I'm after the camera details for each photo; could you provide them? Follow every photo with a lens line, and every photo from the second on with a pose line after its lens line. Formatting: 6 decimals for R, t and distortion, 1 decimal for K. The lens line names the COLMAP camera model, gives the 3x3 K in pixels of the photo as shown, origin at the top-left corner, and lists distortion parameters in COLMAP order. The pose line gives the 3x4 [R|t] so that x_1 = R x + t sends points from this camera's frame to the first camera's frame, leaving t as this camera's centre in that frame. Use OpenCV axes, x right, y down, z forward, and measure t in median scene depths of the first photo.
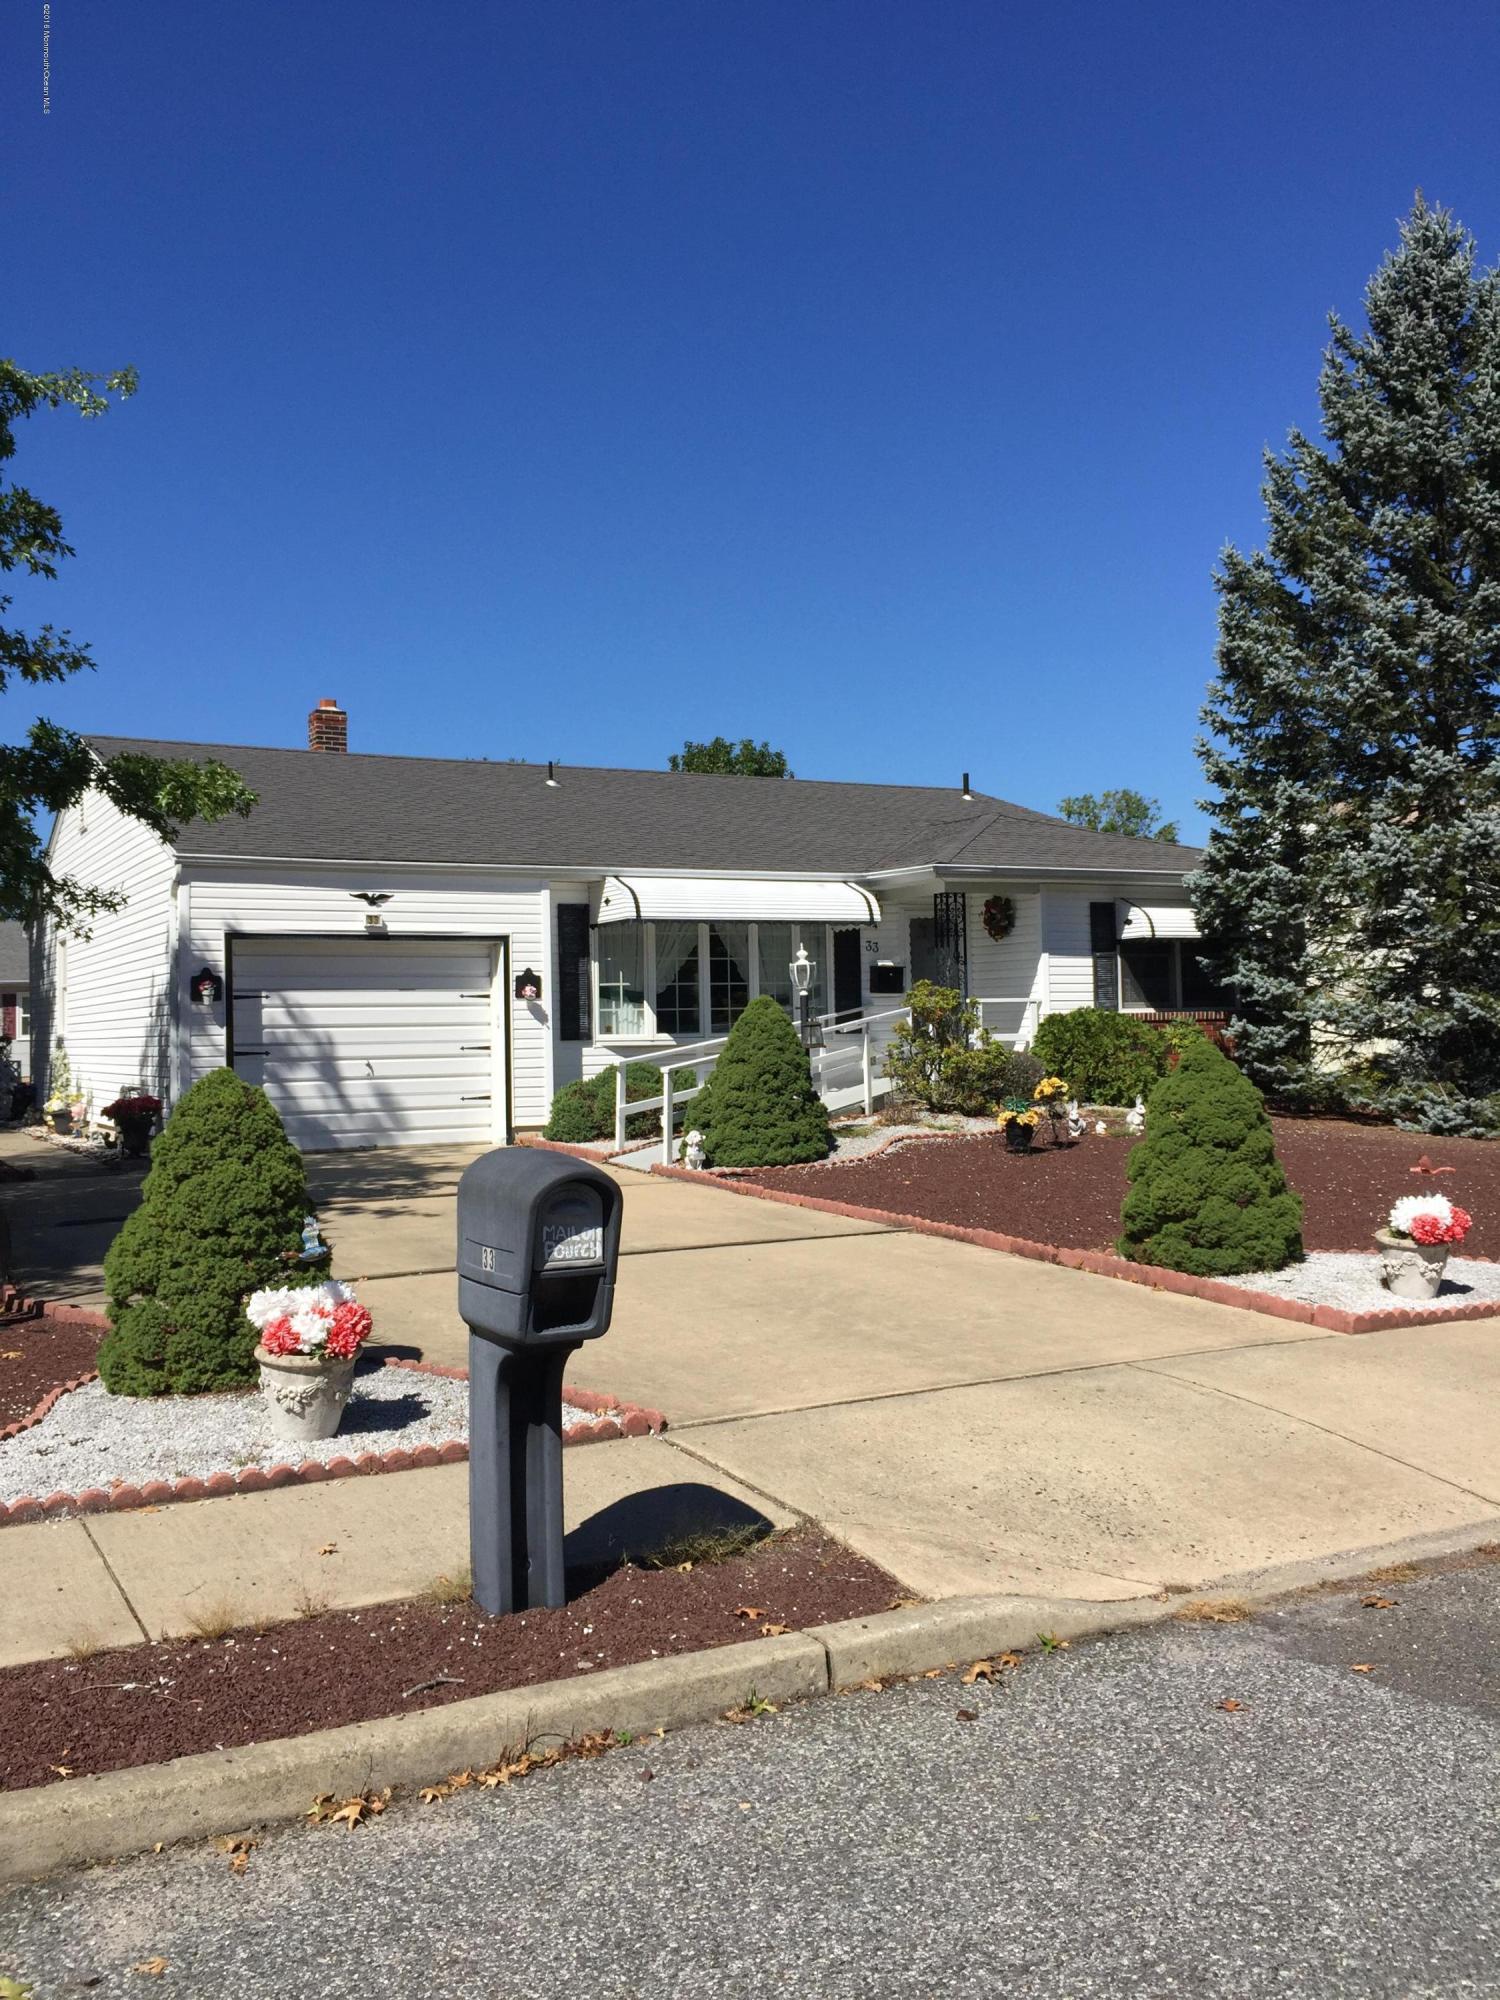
lens RADIAL K [[1732.2, 0, 759.3], [0, 1732.2, 959.3], [0, 0, 1]] dist [0.094338, -0.118185]
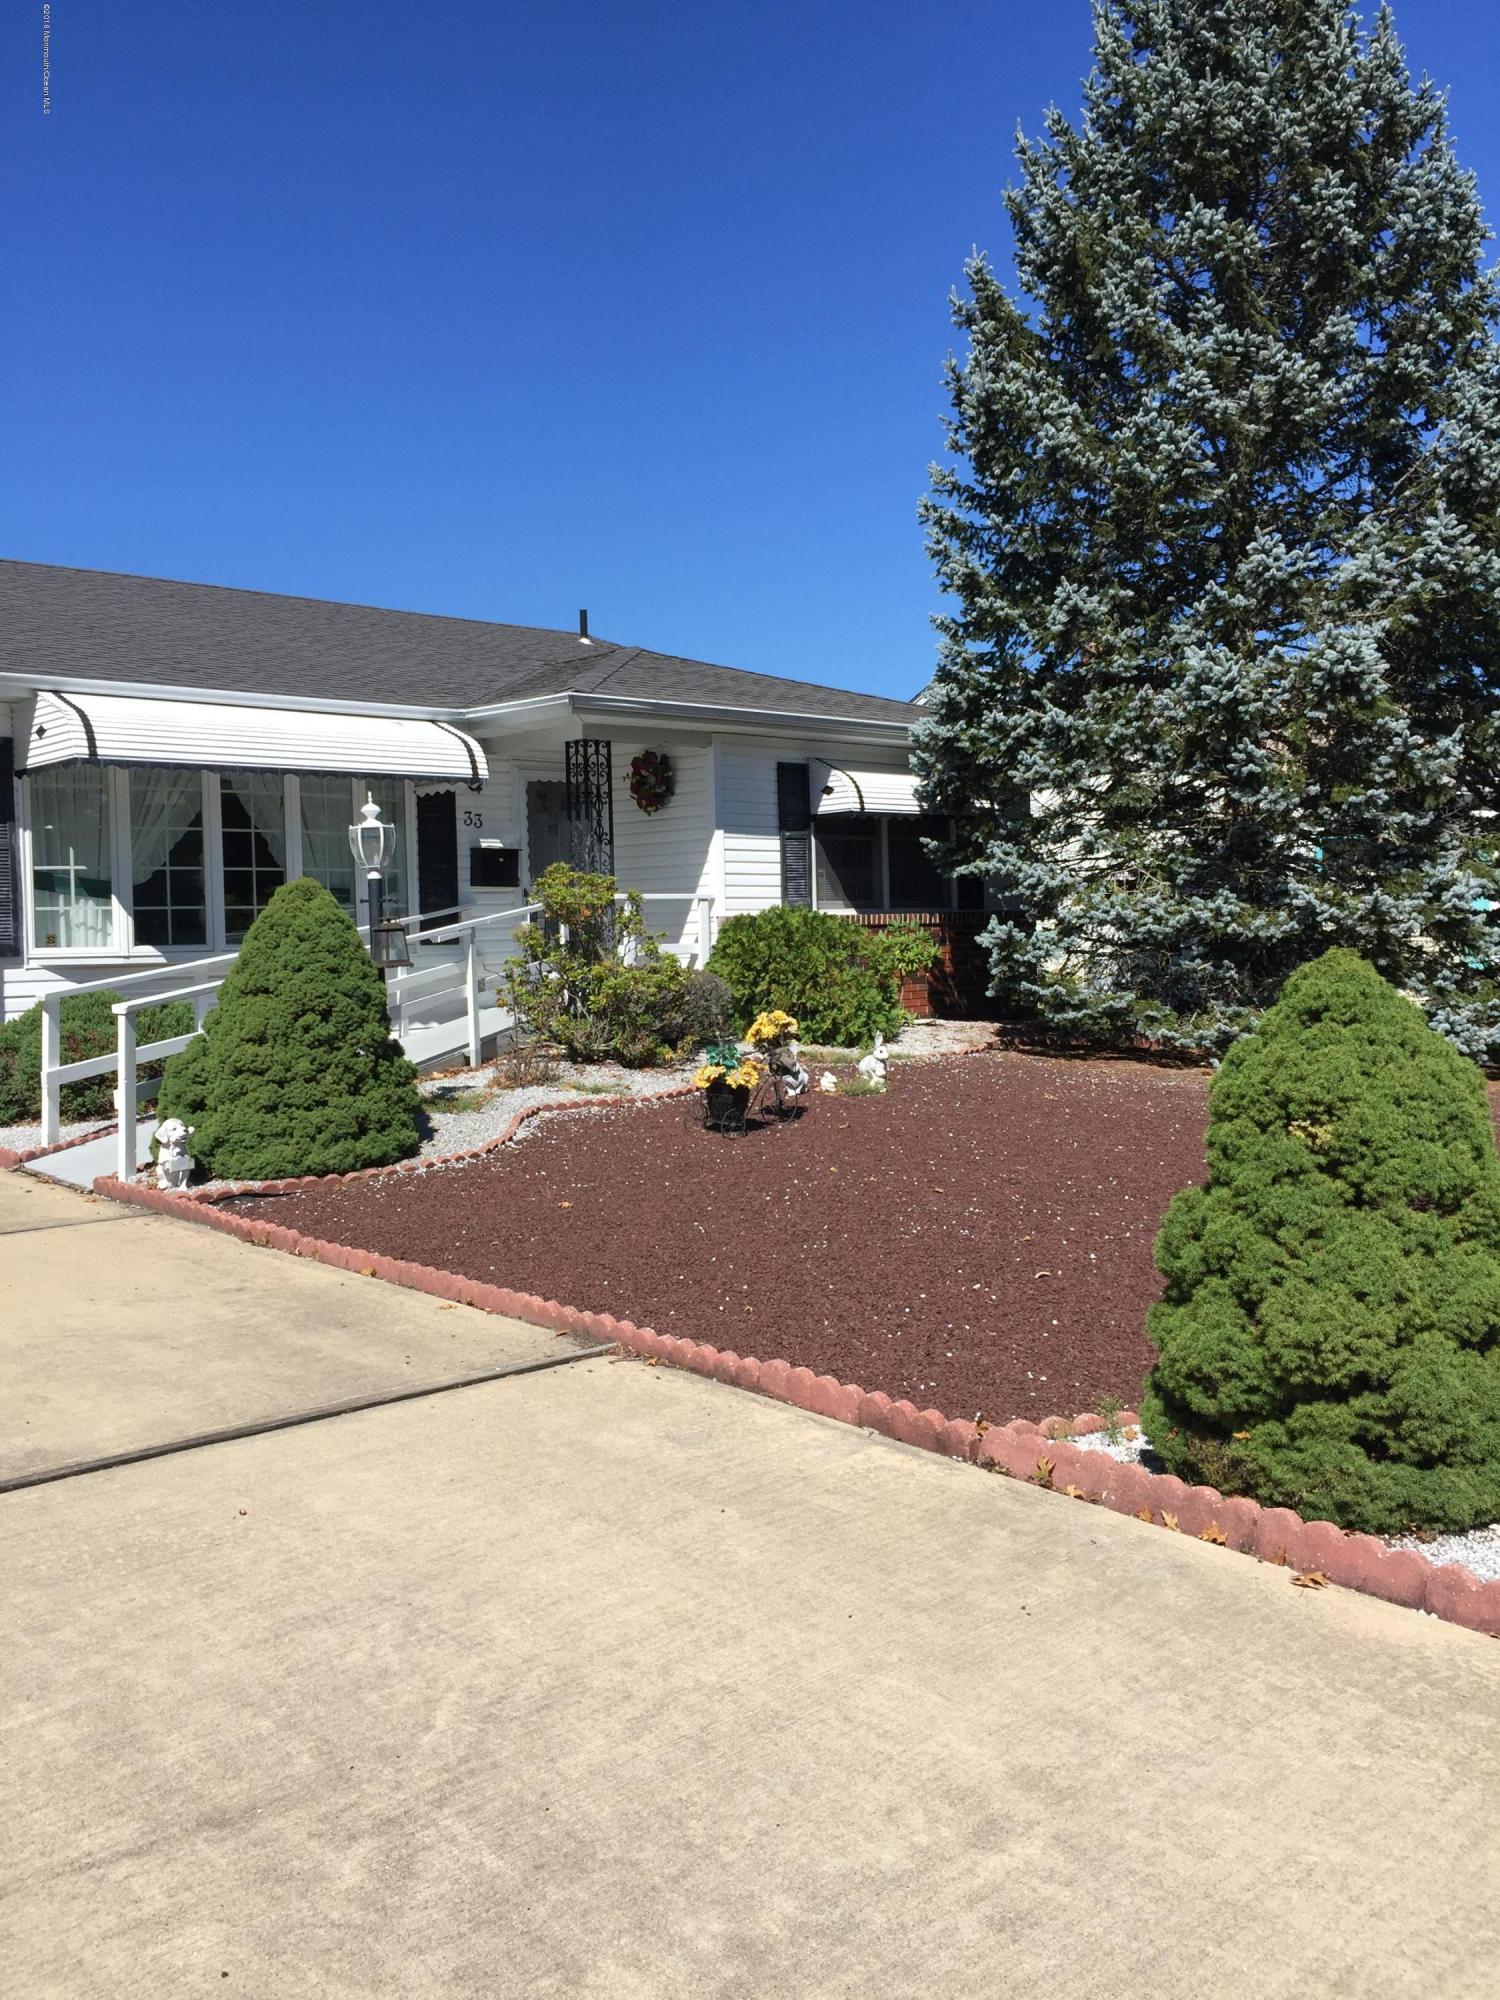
lens RADIAL K [[1730.2, 0, 775.0], [0, 1730.2, 977.2], [0, 0, 1]] dist [0.081231, -0.126068]
pose [[0.967415, -0.007978, 0.253072, 0.006561], [-0.007285, 0.998213, 0.059316, 0.015694], [-0.253093, -0.059226, 0.965627, 0.337404]]
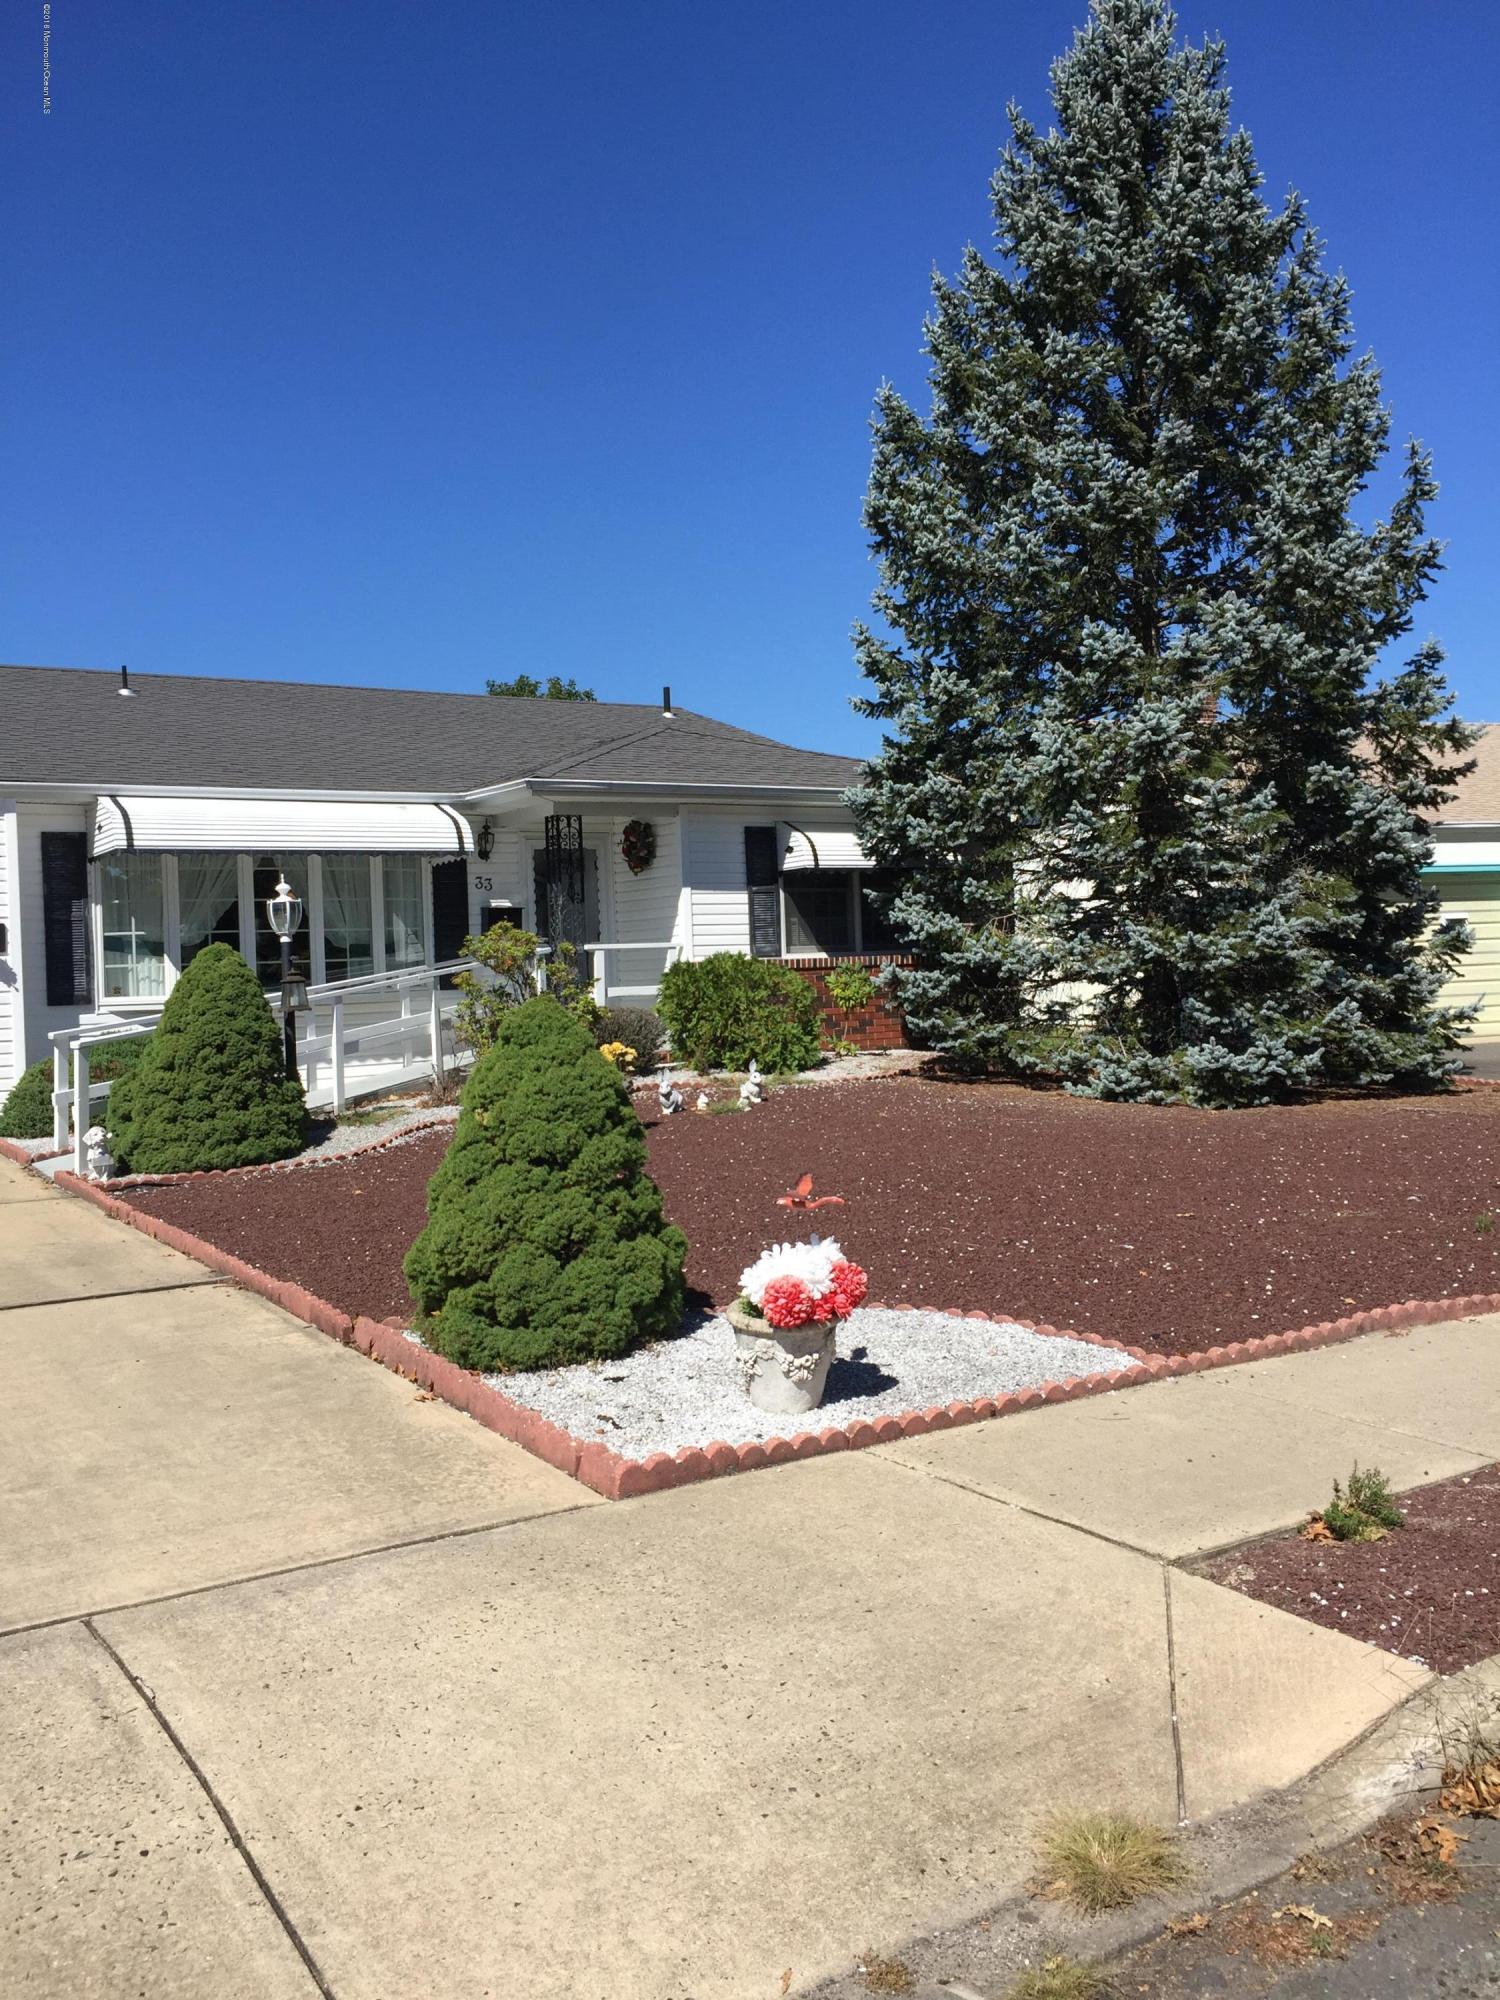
lens RADIAL K [[1732.2, 0, 759.3], [0, 1732.2, 959.3], [0, 0, 1]] dist [0.094338, -0.118185]
pose [[0.997487, -0.016633, 0.068865, 0.158093], [0.014738, 0.999501, 0.027934, 0.008687], [-0.069295, -0.026849, 0.997235, 0.192194]]
